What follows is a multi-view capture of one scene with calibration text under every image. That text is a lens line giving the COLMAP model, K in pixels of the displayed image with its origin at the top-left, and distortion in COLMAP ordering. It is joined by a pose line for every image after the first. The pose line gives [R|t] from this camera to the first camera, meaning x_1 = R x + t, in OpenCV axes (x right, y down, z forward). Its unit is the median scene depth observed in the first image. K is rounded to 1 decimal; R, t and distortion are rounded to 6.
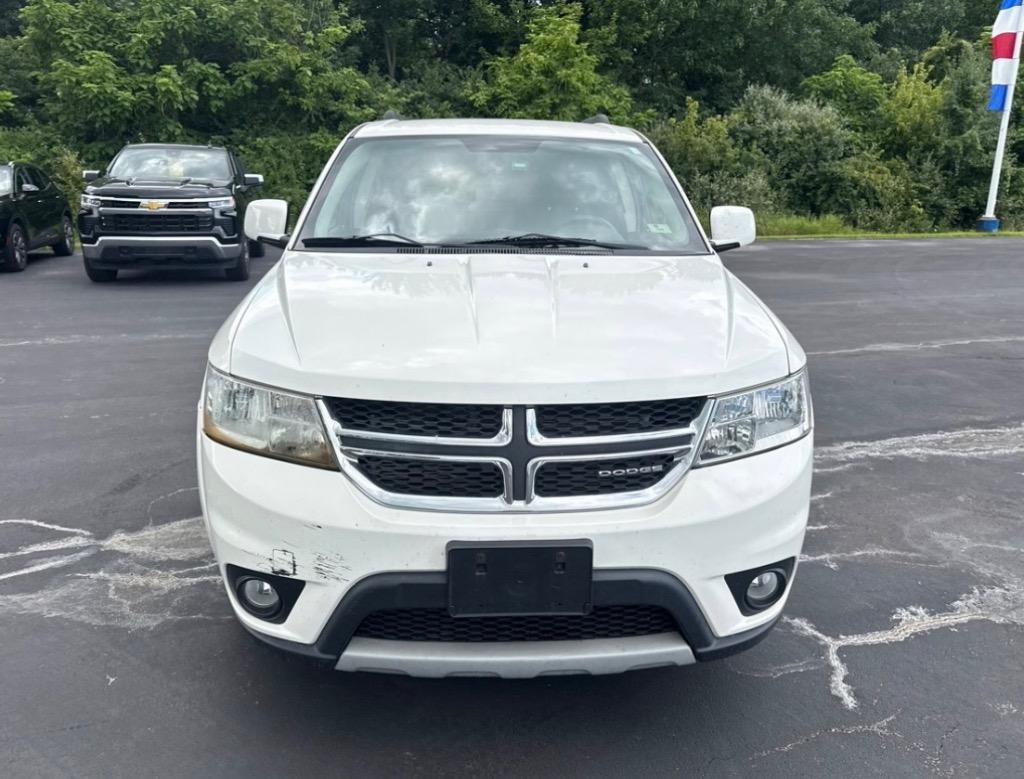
lens RADIAL K [[780.4, 0, 511.5], [0, 780.4, 388.6], [0, 0, 1]] dist [0.025059, -0.027277]
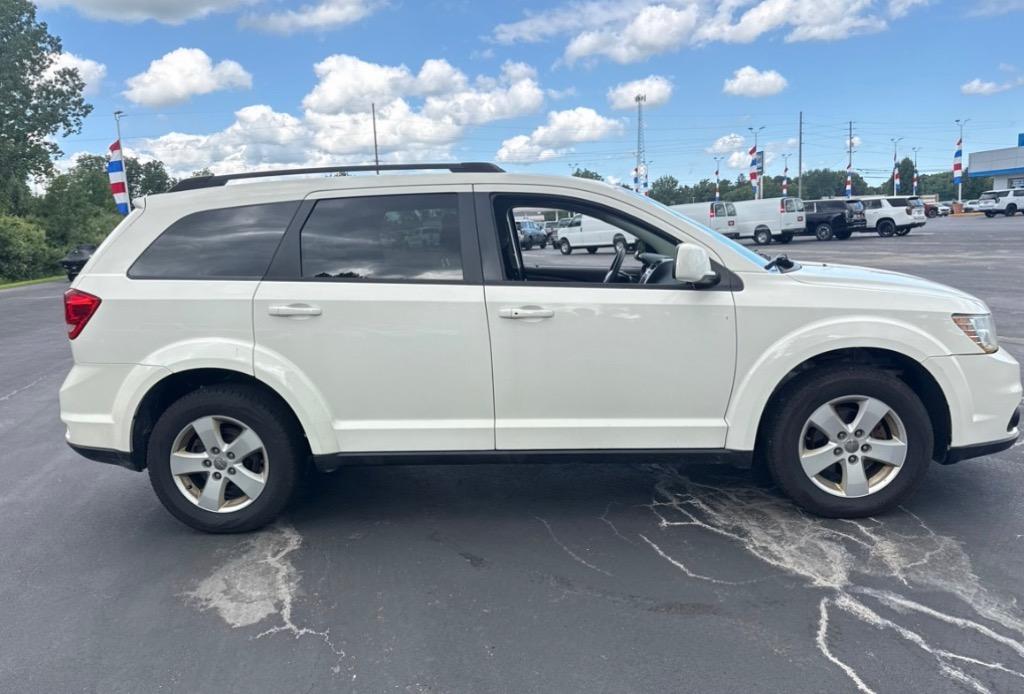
lens RADIAL K [[750.1, 0, 517.2], [0, 750.1, 360.5], [0, 0, 1]] dist [-0.000633, 0.006405]
pose [[0.104562, -0.187055, 0.976769, -0.178642], [0.297869, 0.942955, 0.148693, -0.040928], [-0.948863, 0.275401, 0.154316, 0.145960]]
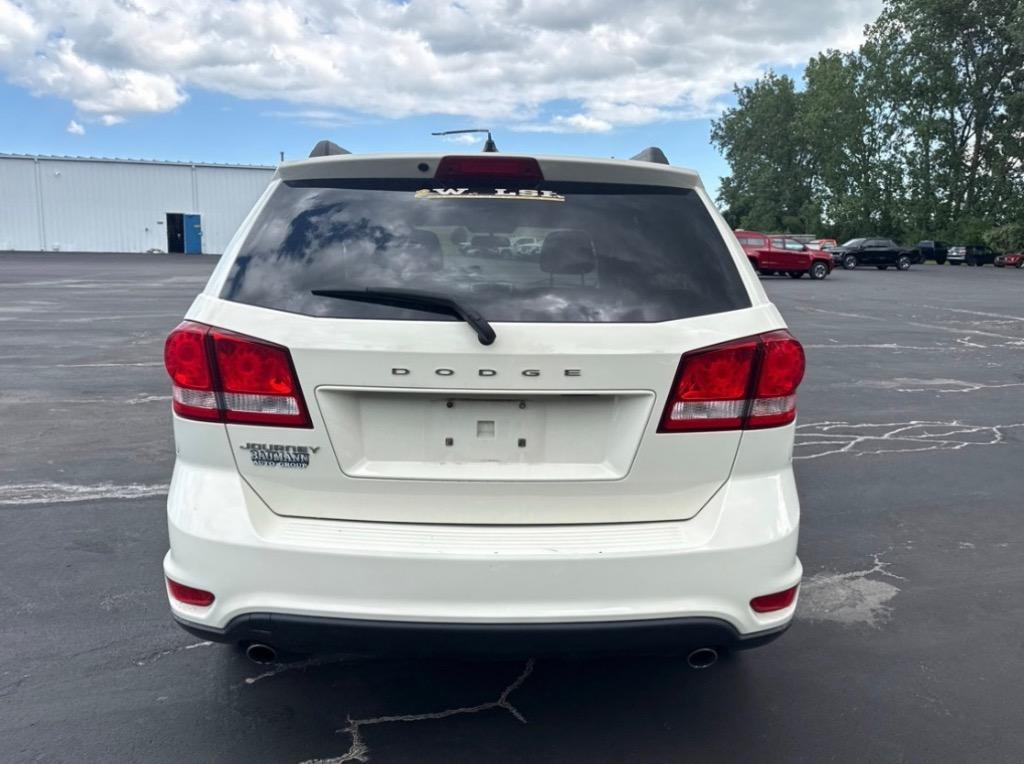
lens RADIAL K [[789.6, 0, 506.3], [0, 789.6, 378.6], [0, 0, 1]] dist [0.012730, -0.023693]
pose [[-0.999221, -0.034042, 0.019962, -0.010599], [-0.022993, 0.913321, 0.406590, -0.088077], [-0.032073, 0.405814, -0.913393, 0.331134]]
